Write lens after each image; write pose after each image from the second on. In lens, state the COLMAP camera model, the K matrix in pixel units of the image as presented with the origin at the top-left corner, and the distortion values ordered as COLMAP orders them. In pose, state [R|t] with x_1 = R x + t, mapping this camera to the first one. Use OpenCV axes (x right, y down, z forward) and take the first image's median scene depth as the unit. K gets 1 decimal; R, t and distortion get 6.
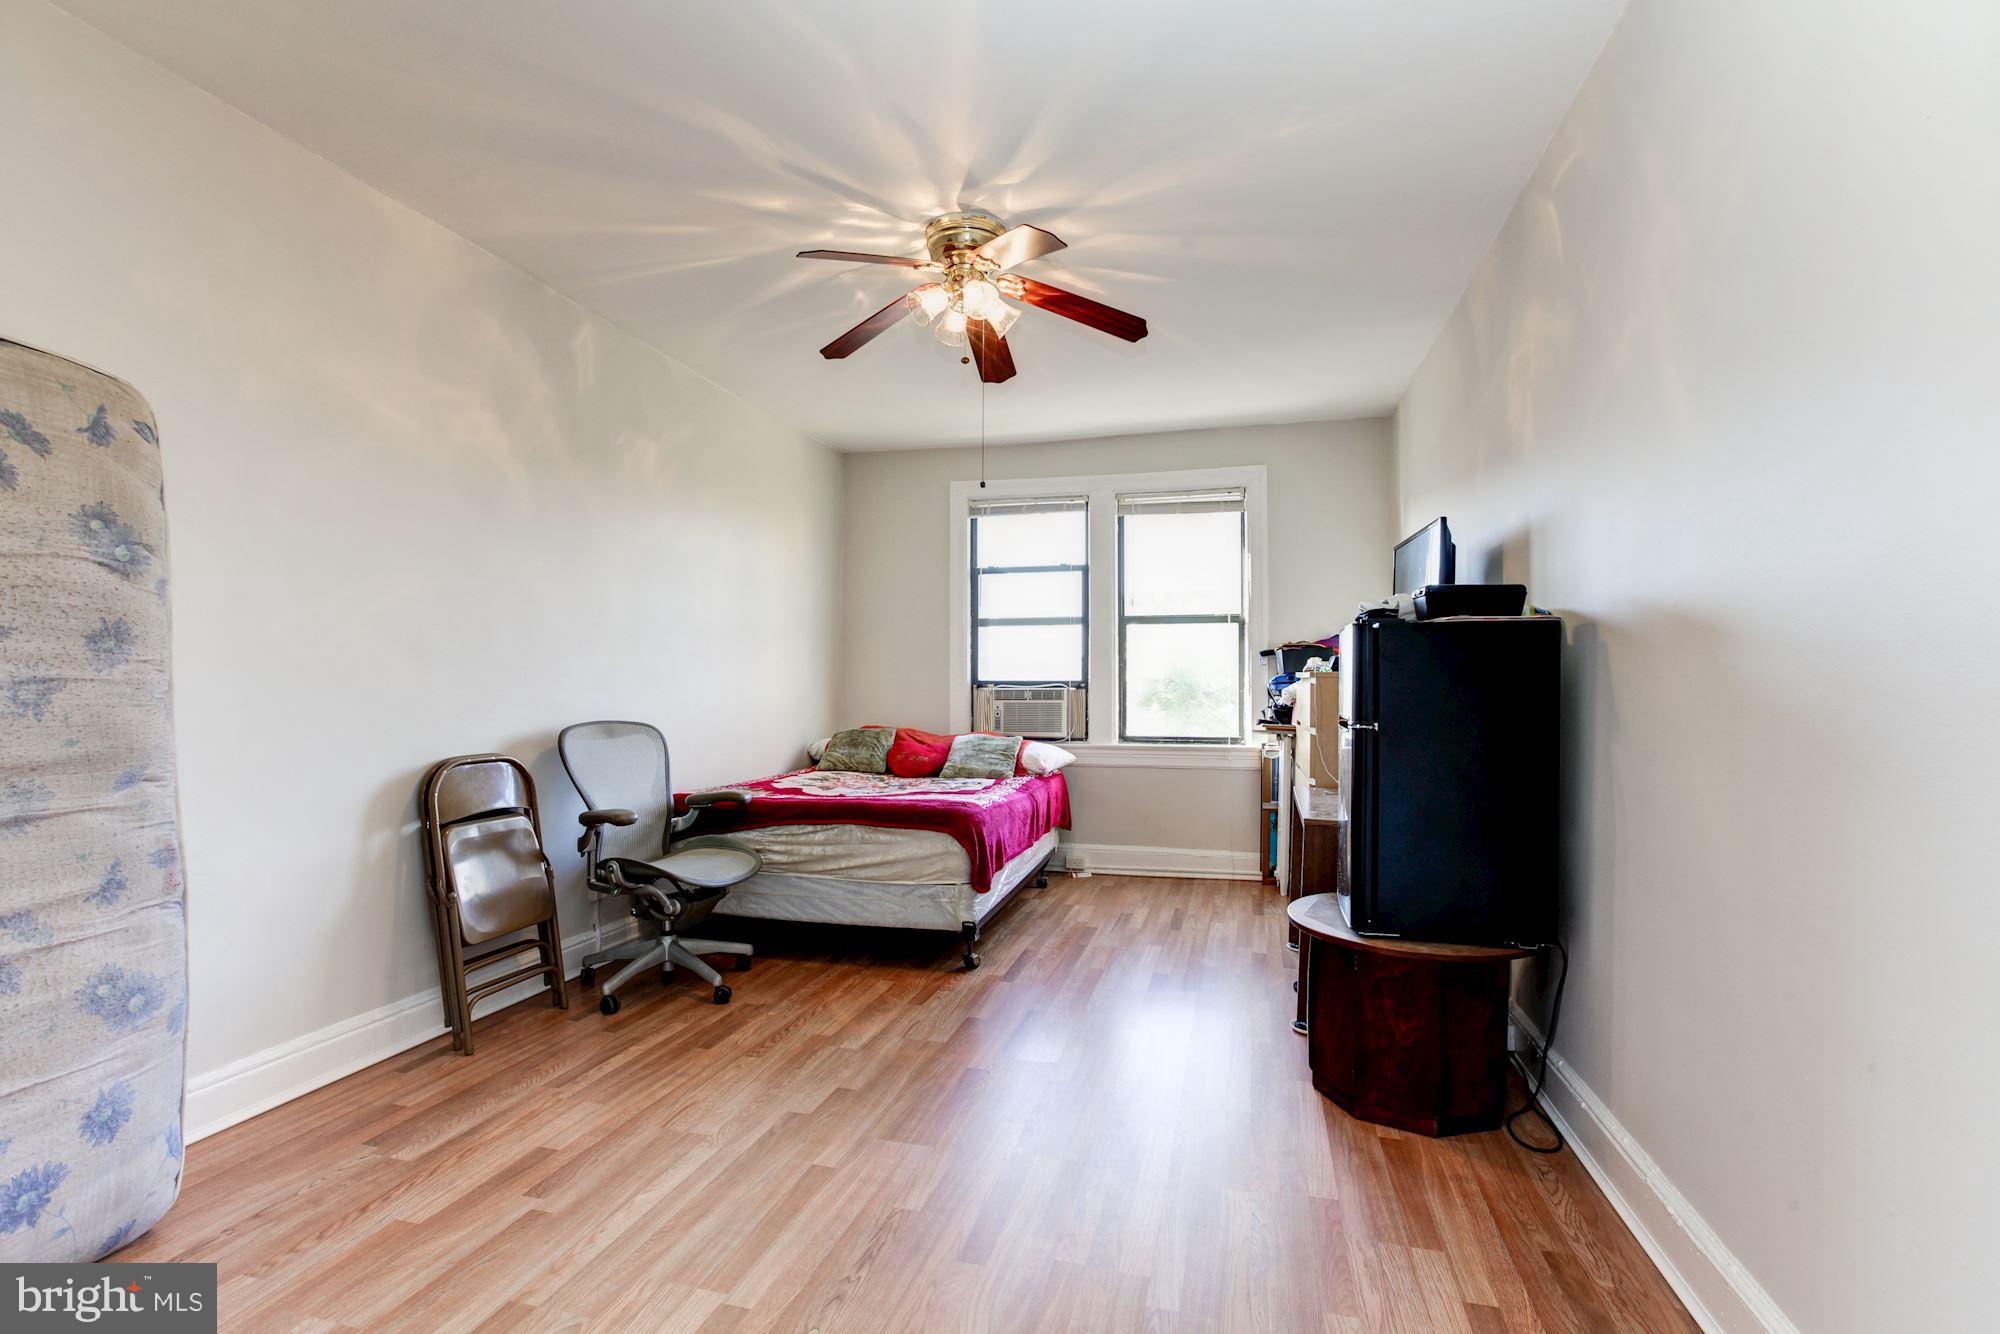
lens RADIAL K [[921.6, 0, 980.0], [0, 921.6, 689.7], [0, 0, 1]] dist [-0.043221, 0.030831]
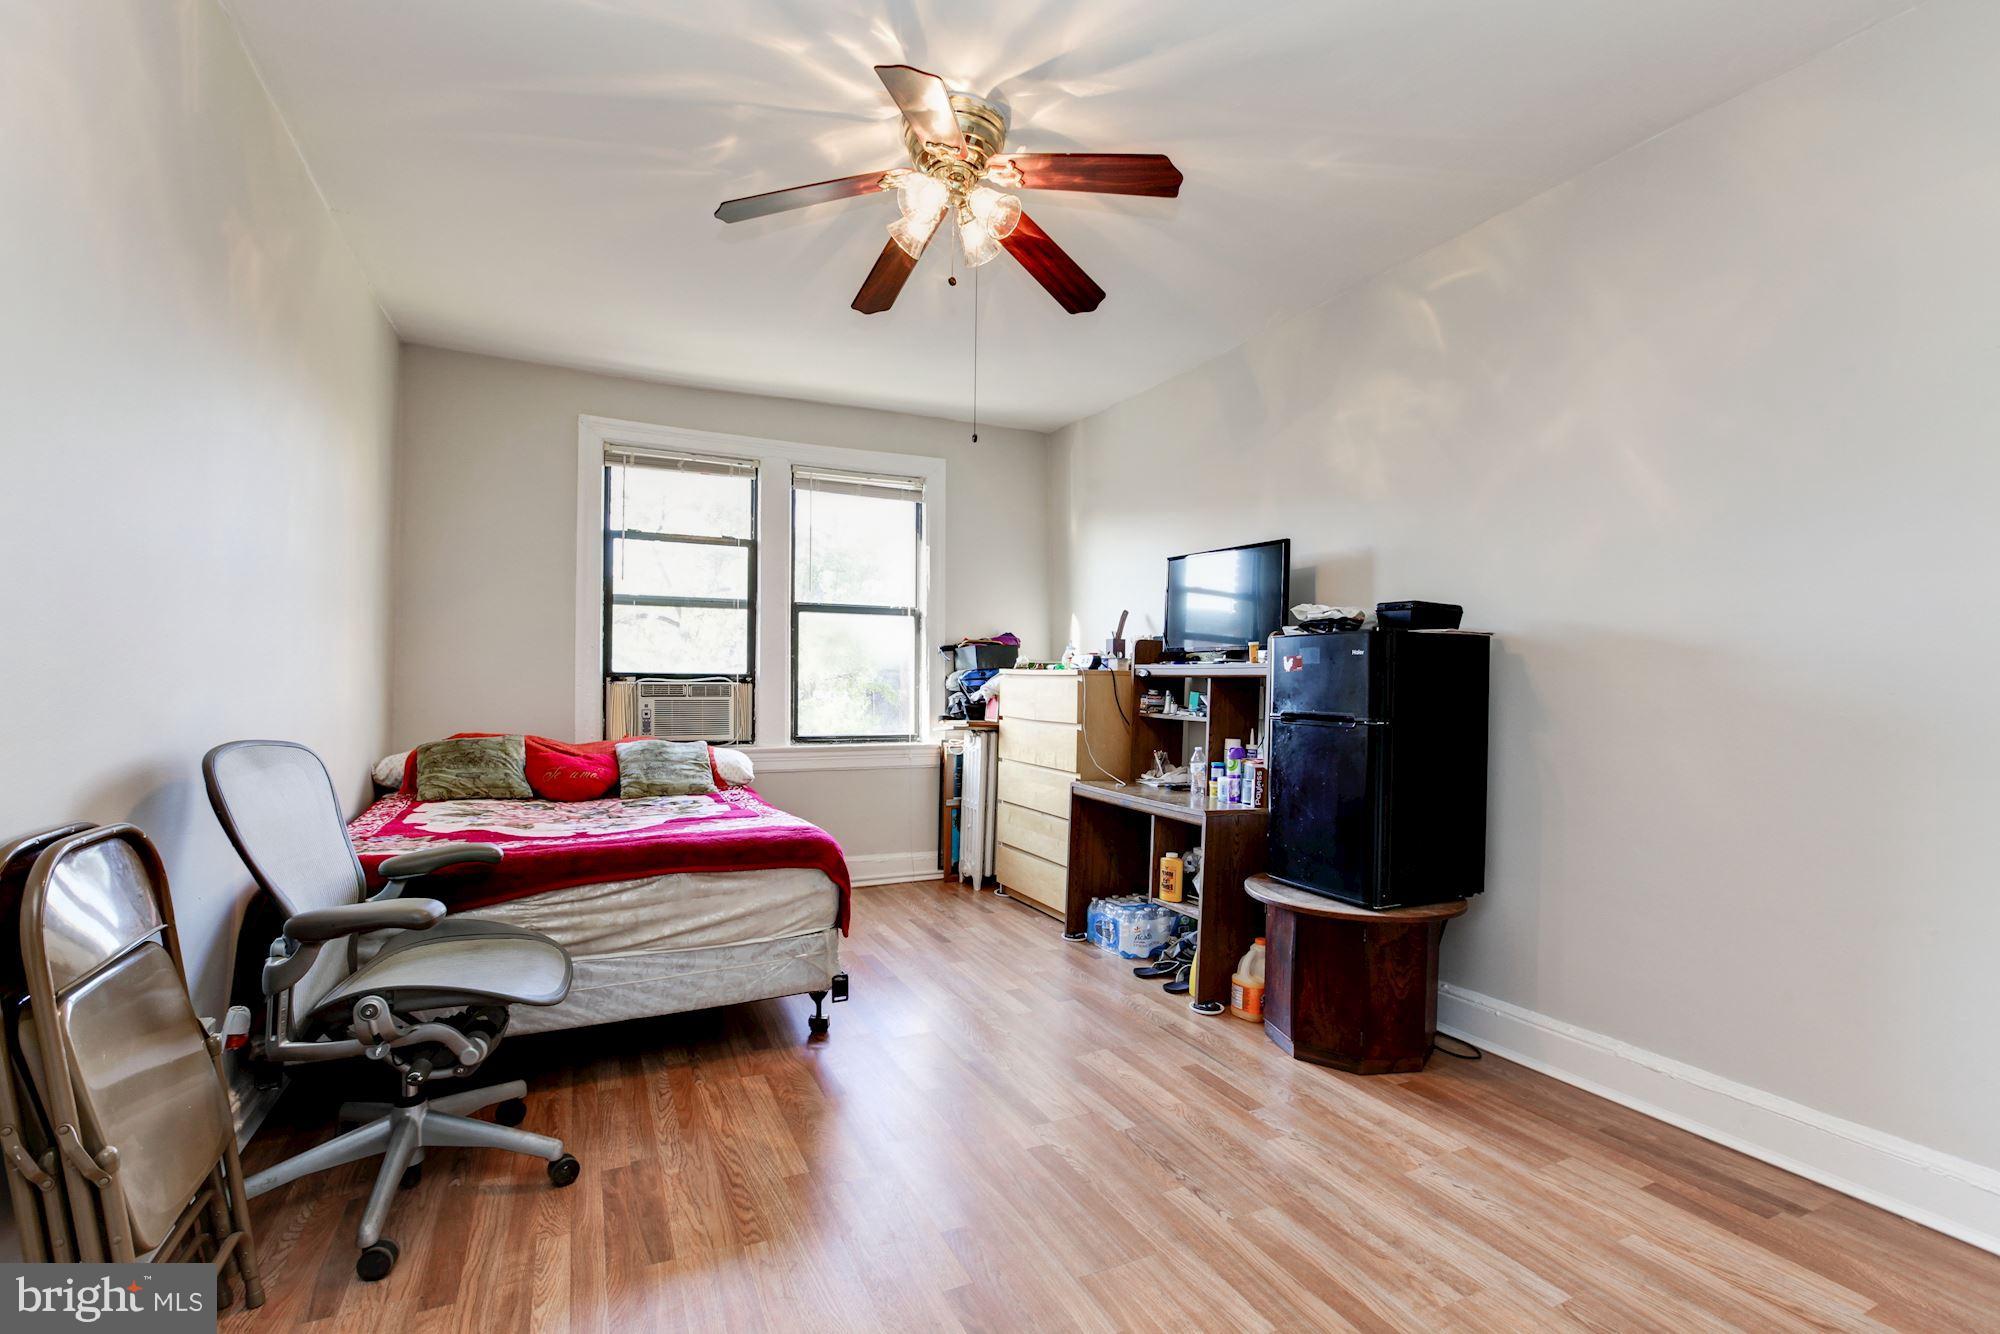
lens RADIAL K [[916.8, 0, 1029.5], [0, 916.8, 684.4], [0, 0, 1]] dist [-0.042656, 0.020746]
pose [[0.745999, 0.005242, 0.665926, -0.288361], [-0.006522, 0.999979, -0.000566, -0.001330], [-0.665915, -0.003921, 0.746017, 0.204940]]
